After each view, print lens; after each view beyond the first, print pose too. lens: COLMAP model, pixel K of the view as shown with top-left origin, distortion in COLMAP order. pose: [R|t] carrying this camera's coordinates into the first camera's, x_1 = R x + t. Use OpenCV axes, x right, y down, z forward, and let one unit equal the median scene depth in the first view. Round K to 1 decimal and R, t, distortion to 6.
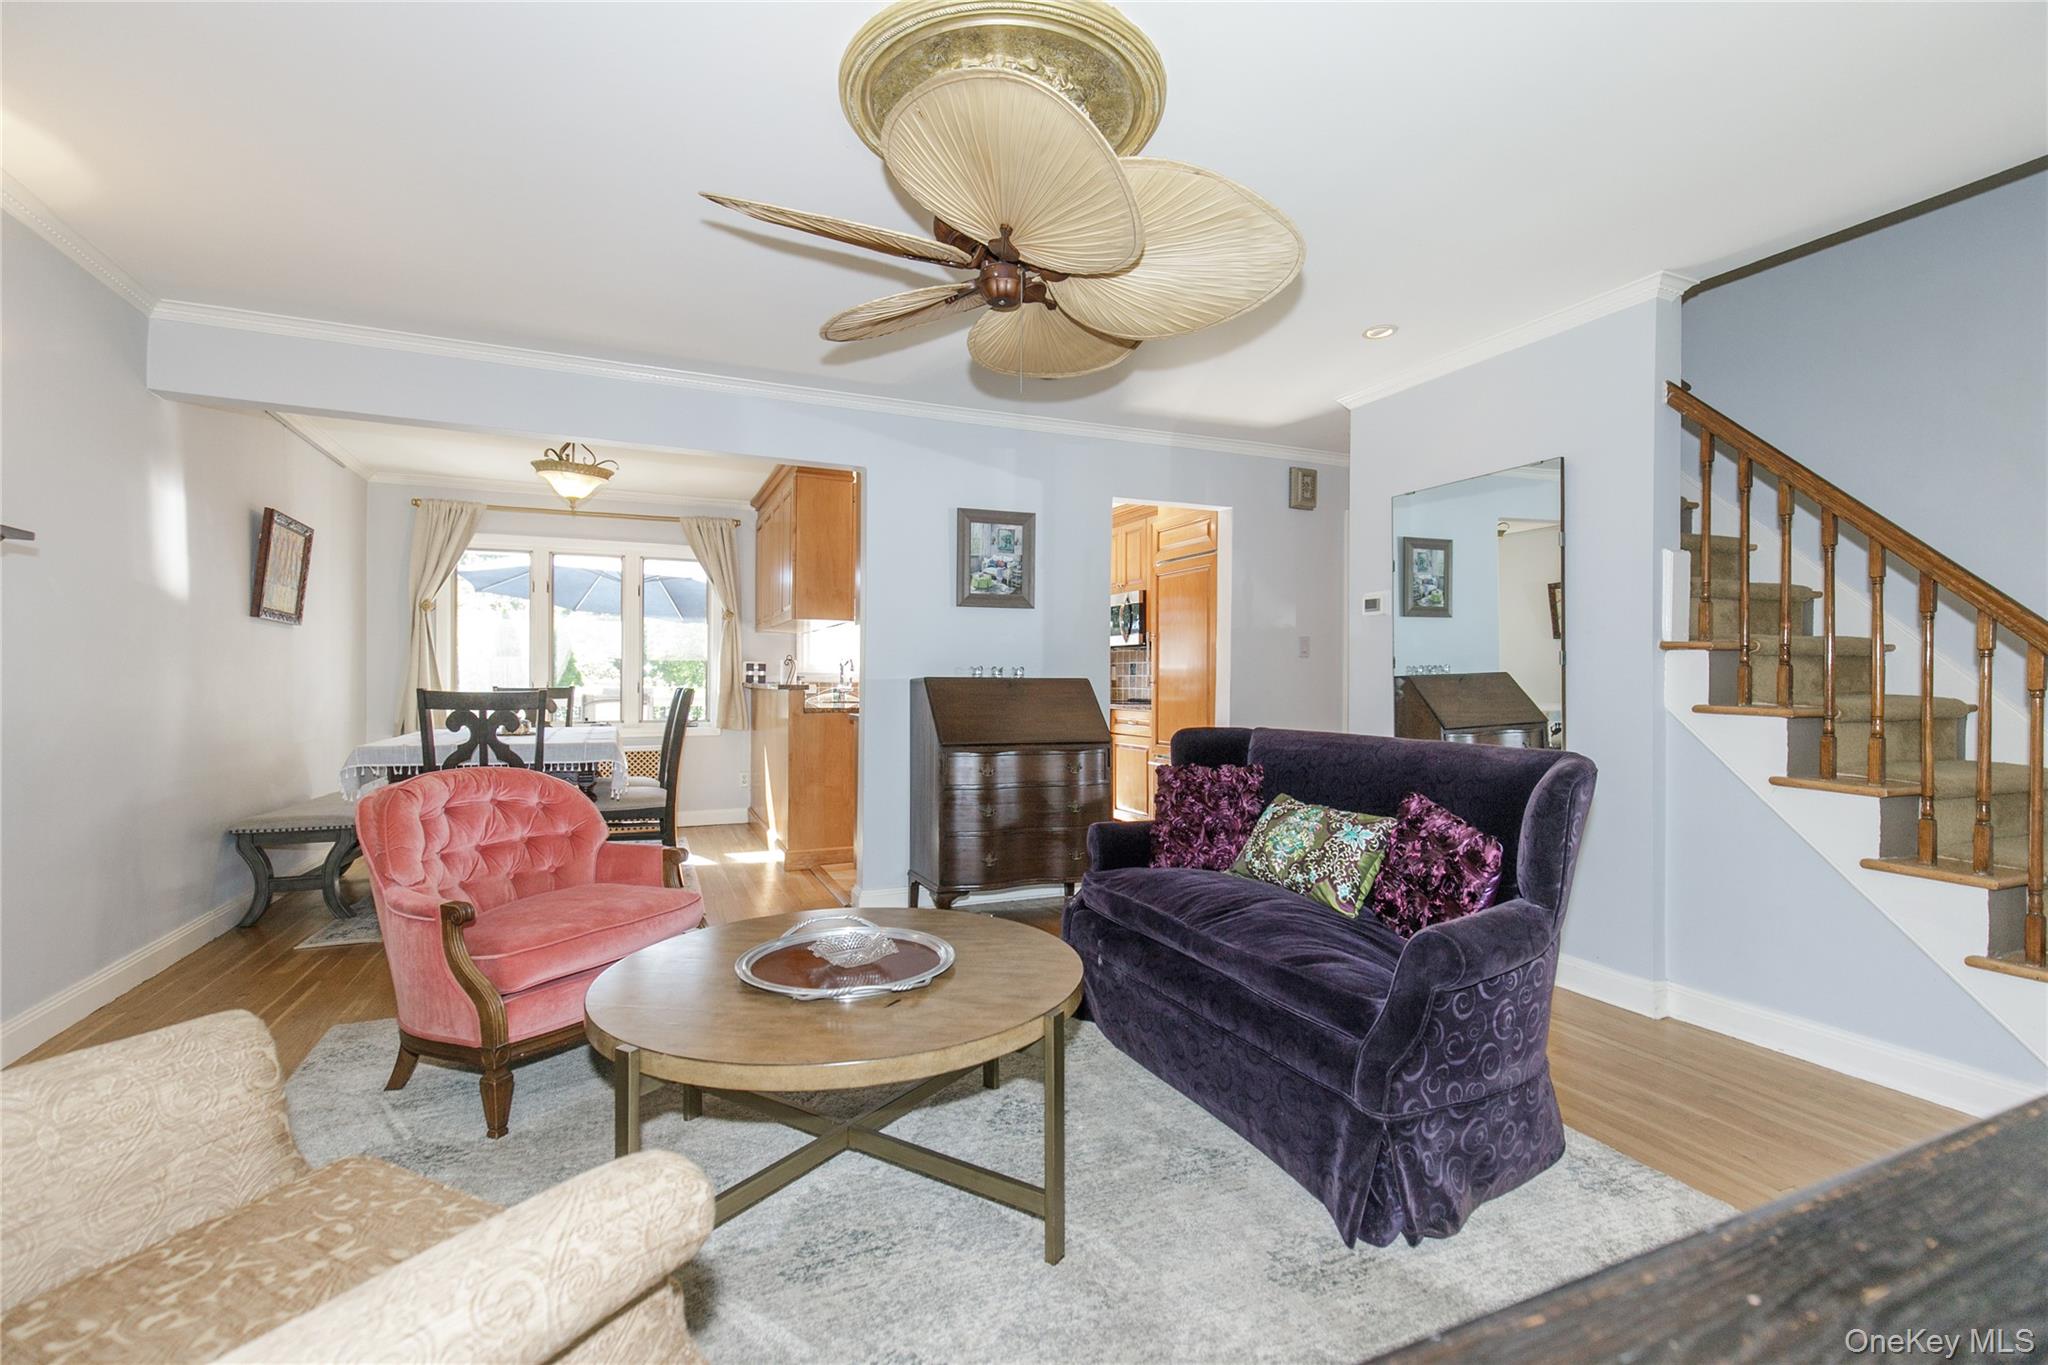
lens RADIAL K [[935.2, 0, 1023.3], [0, 935.2, 672.2], [0, 0, 1]] dist [0.009778, -0.000112]
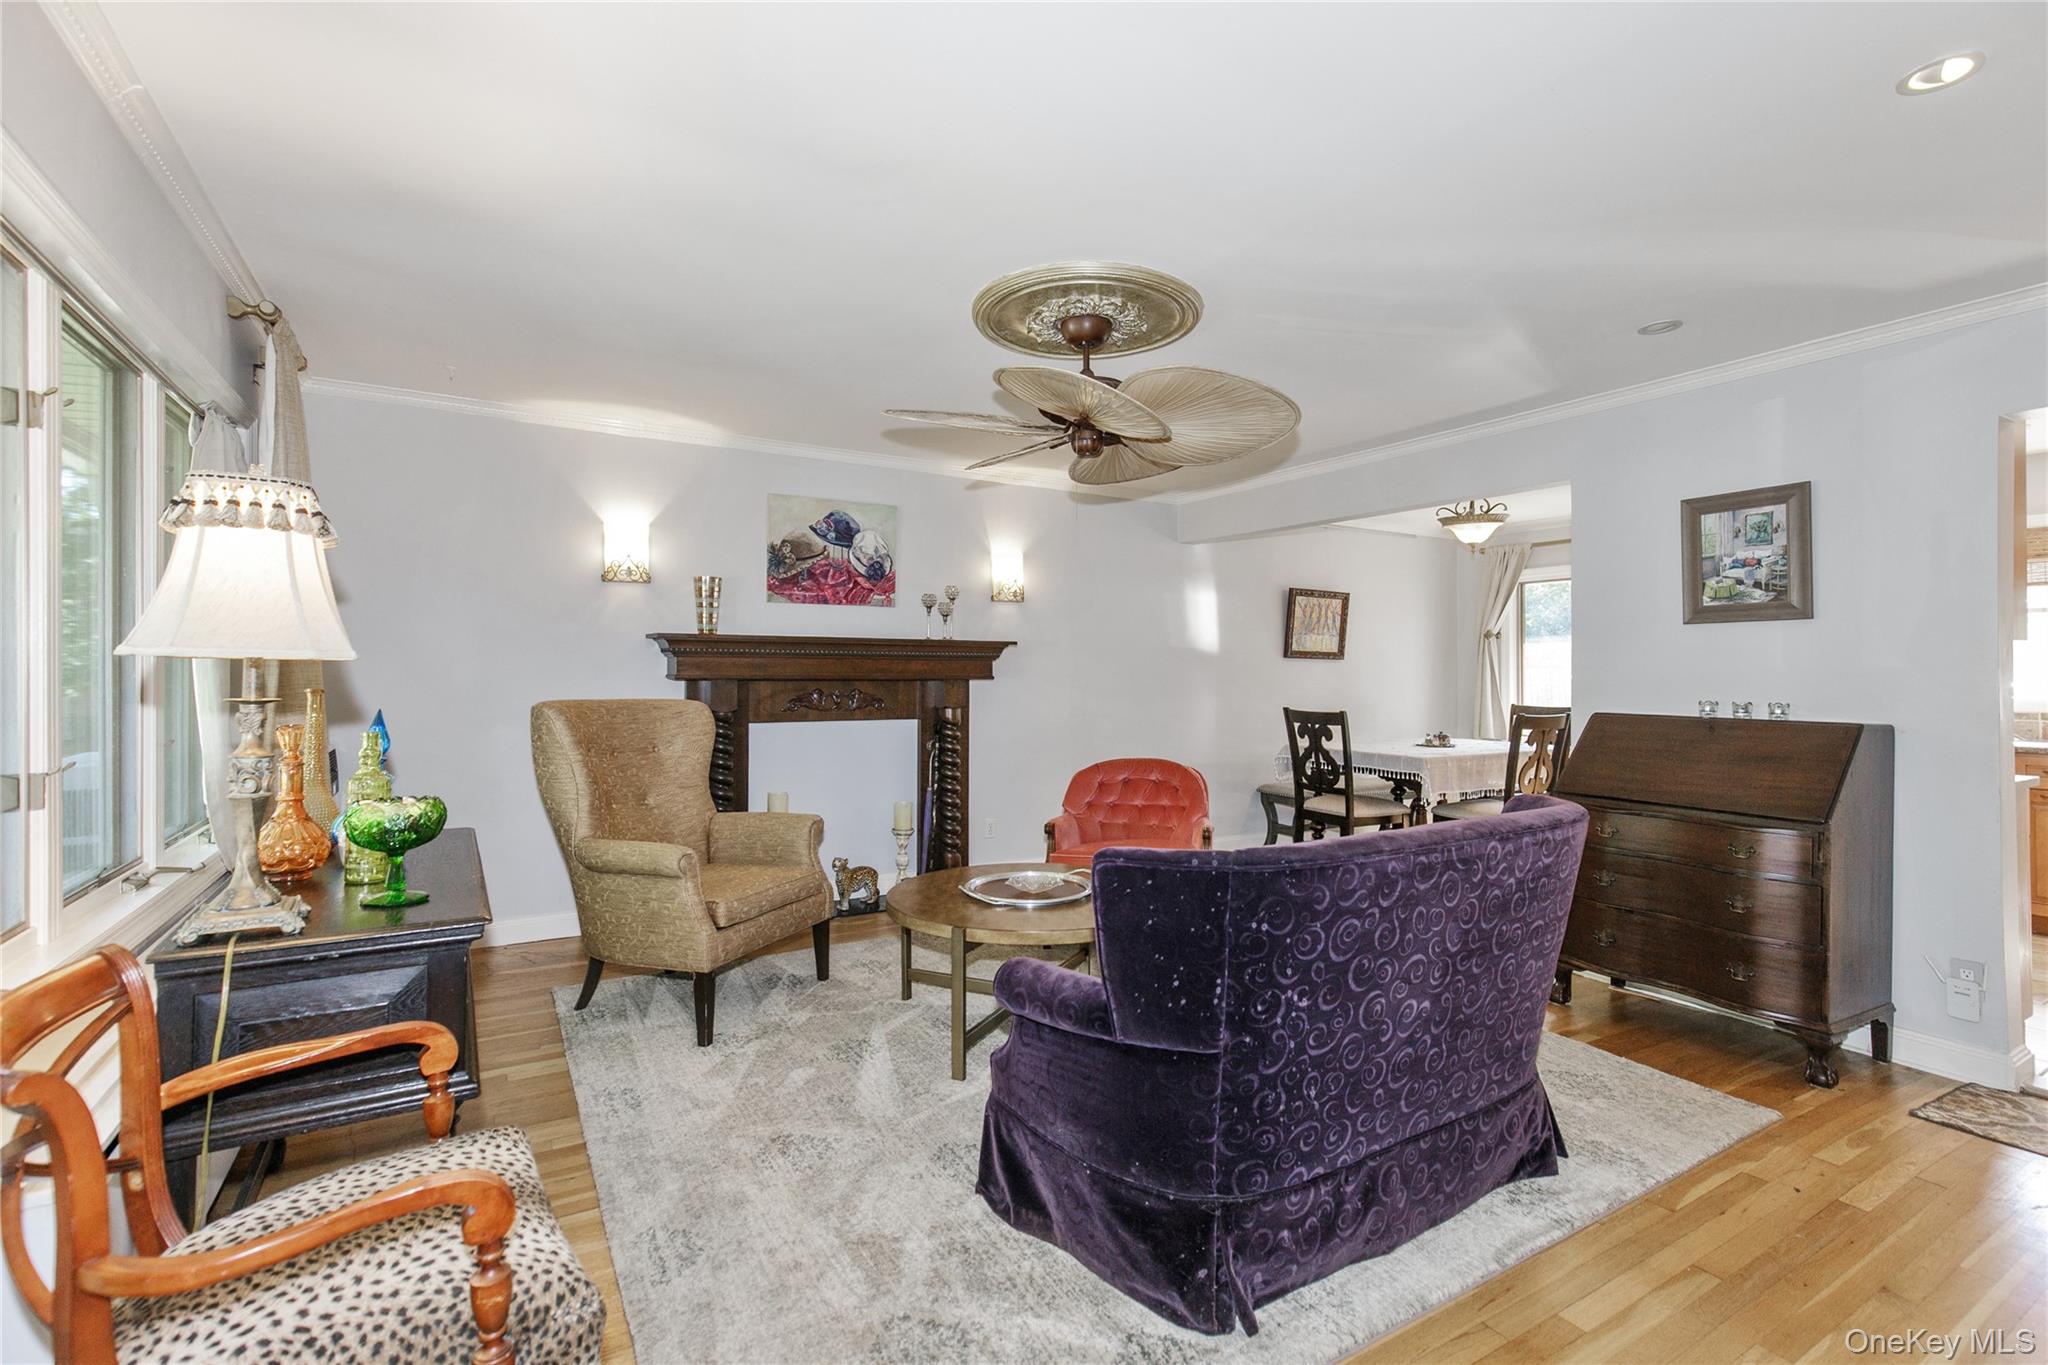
lens RADIAL K [[935.2, 0, 1021.6], [0, 935.2, 676.3], [0, 0, 1]] dist [0.009778, -0.000112]
pose [[0.140818, 0.001359, -0.990035, 0.624929], [-0.016649, 0.999861, -0.000996, -0.015810], [0.989896, 0.016624, 0.140821, 0.330687]]
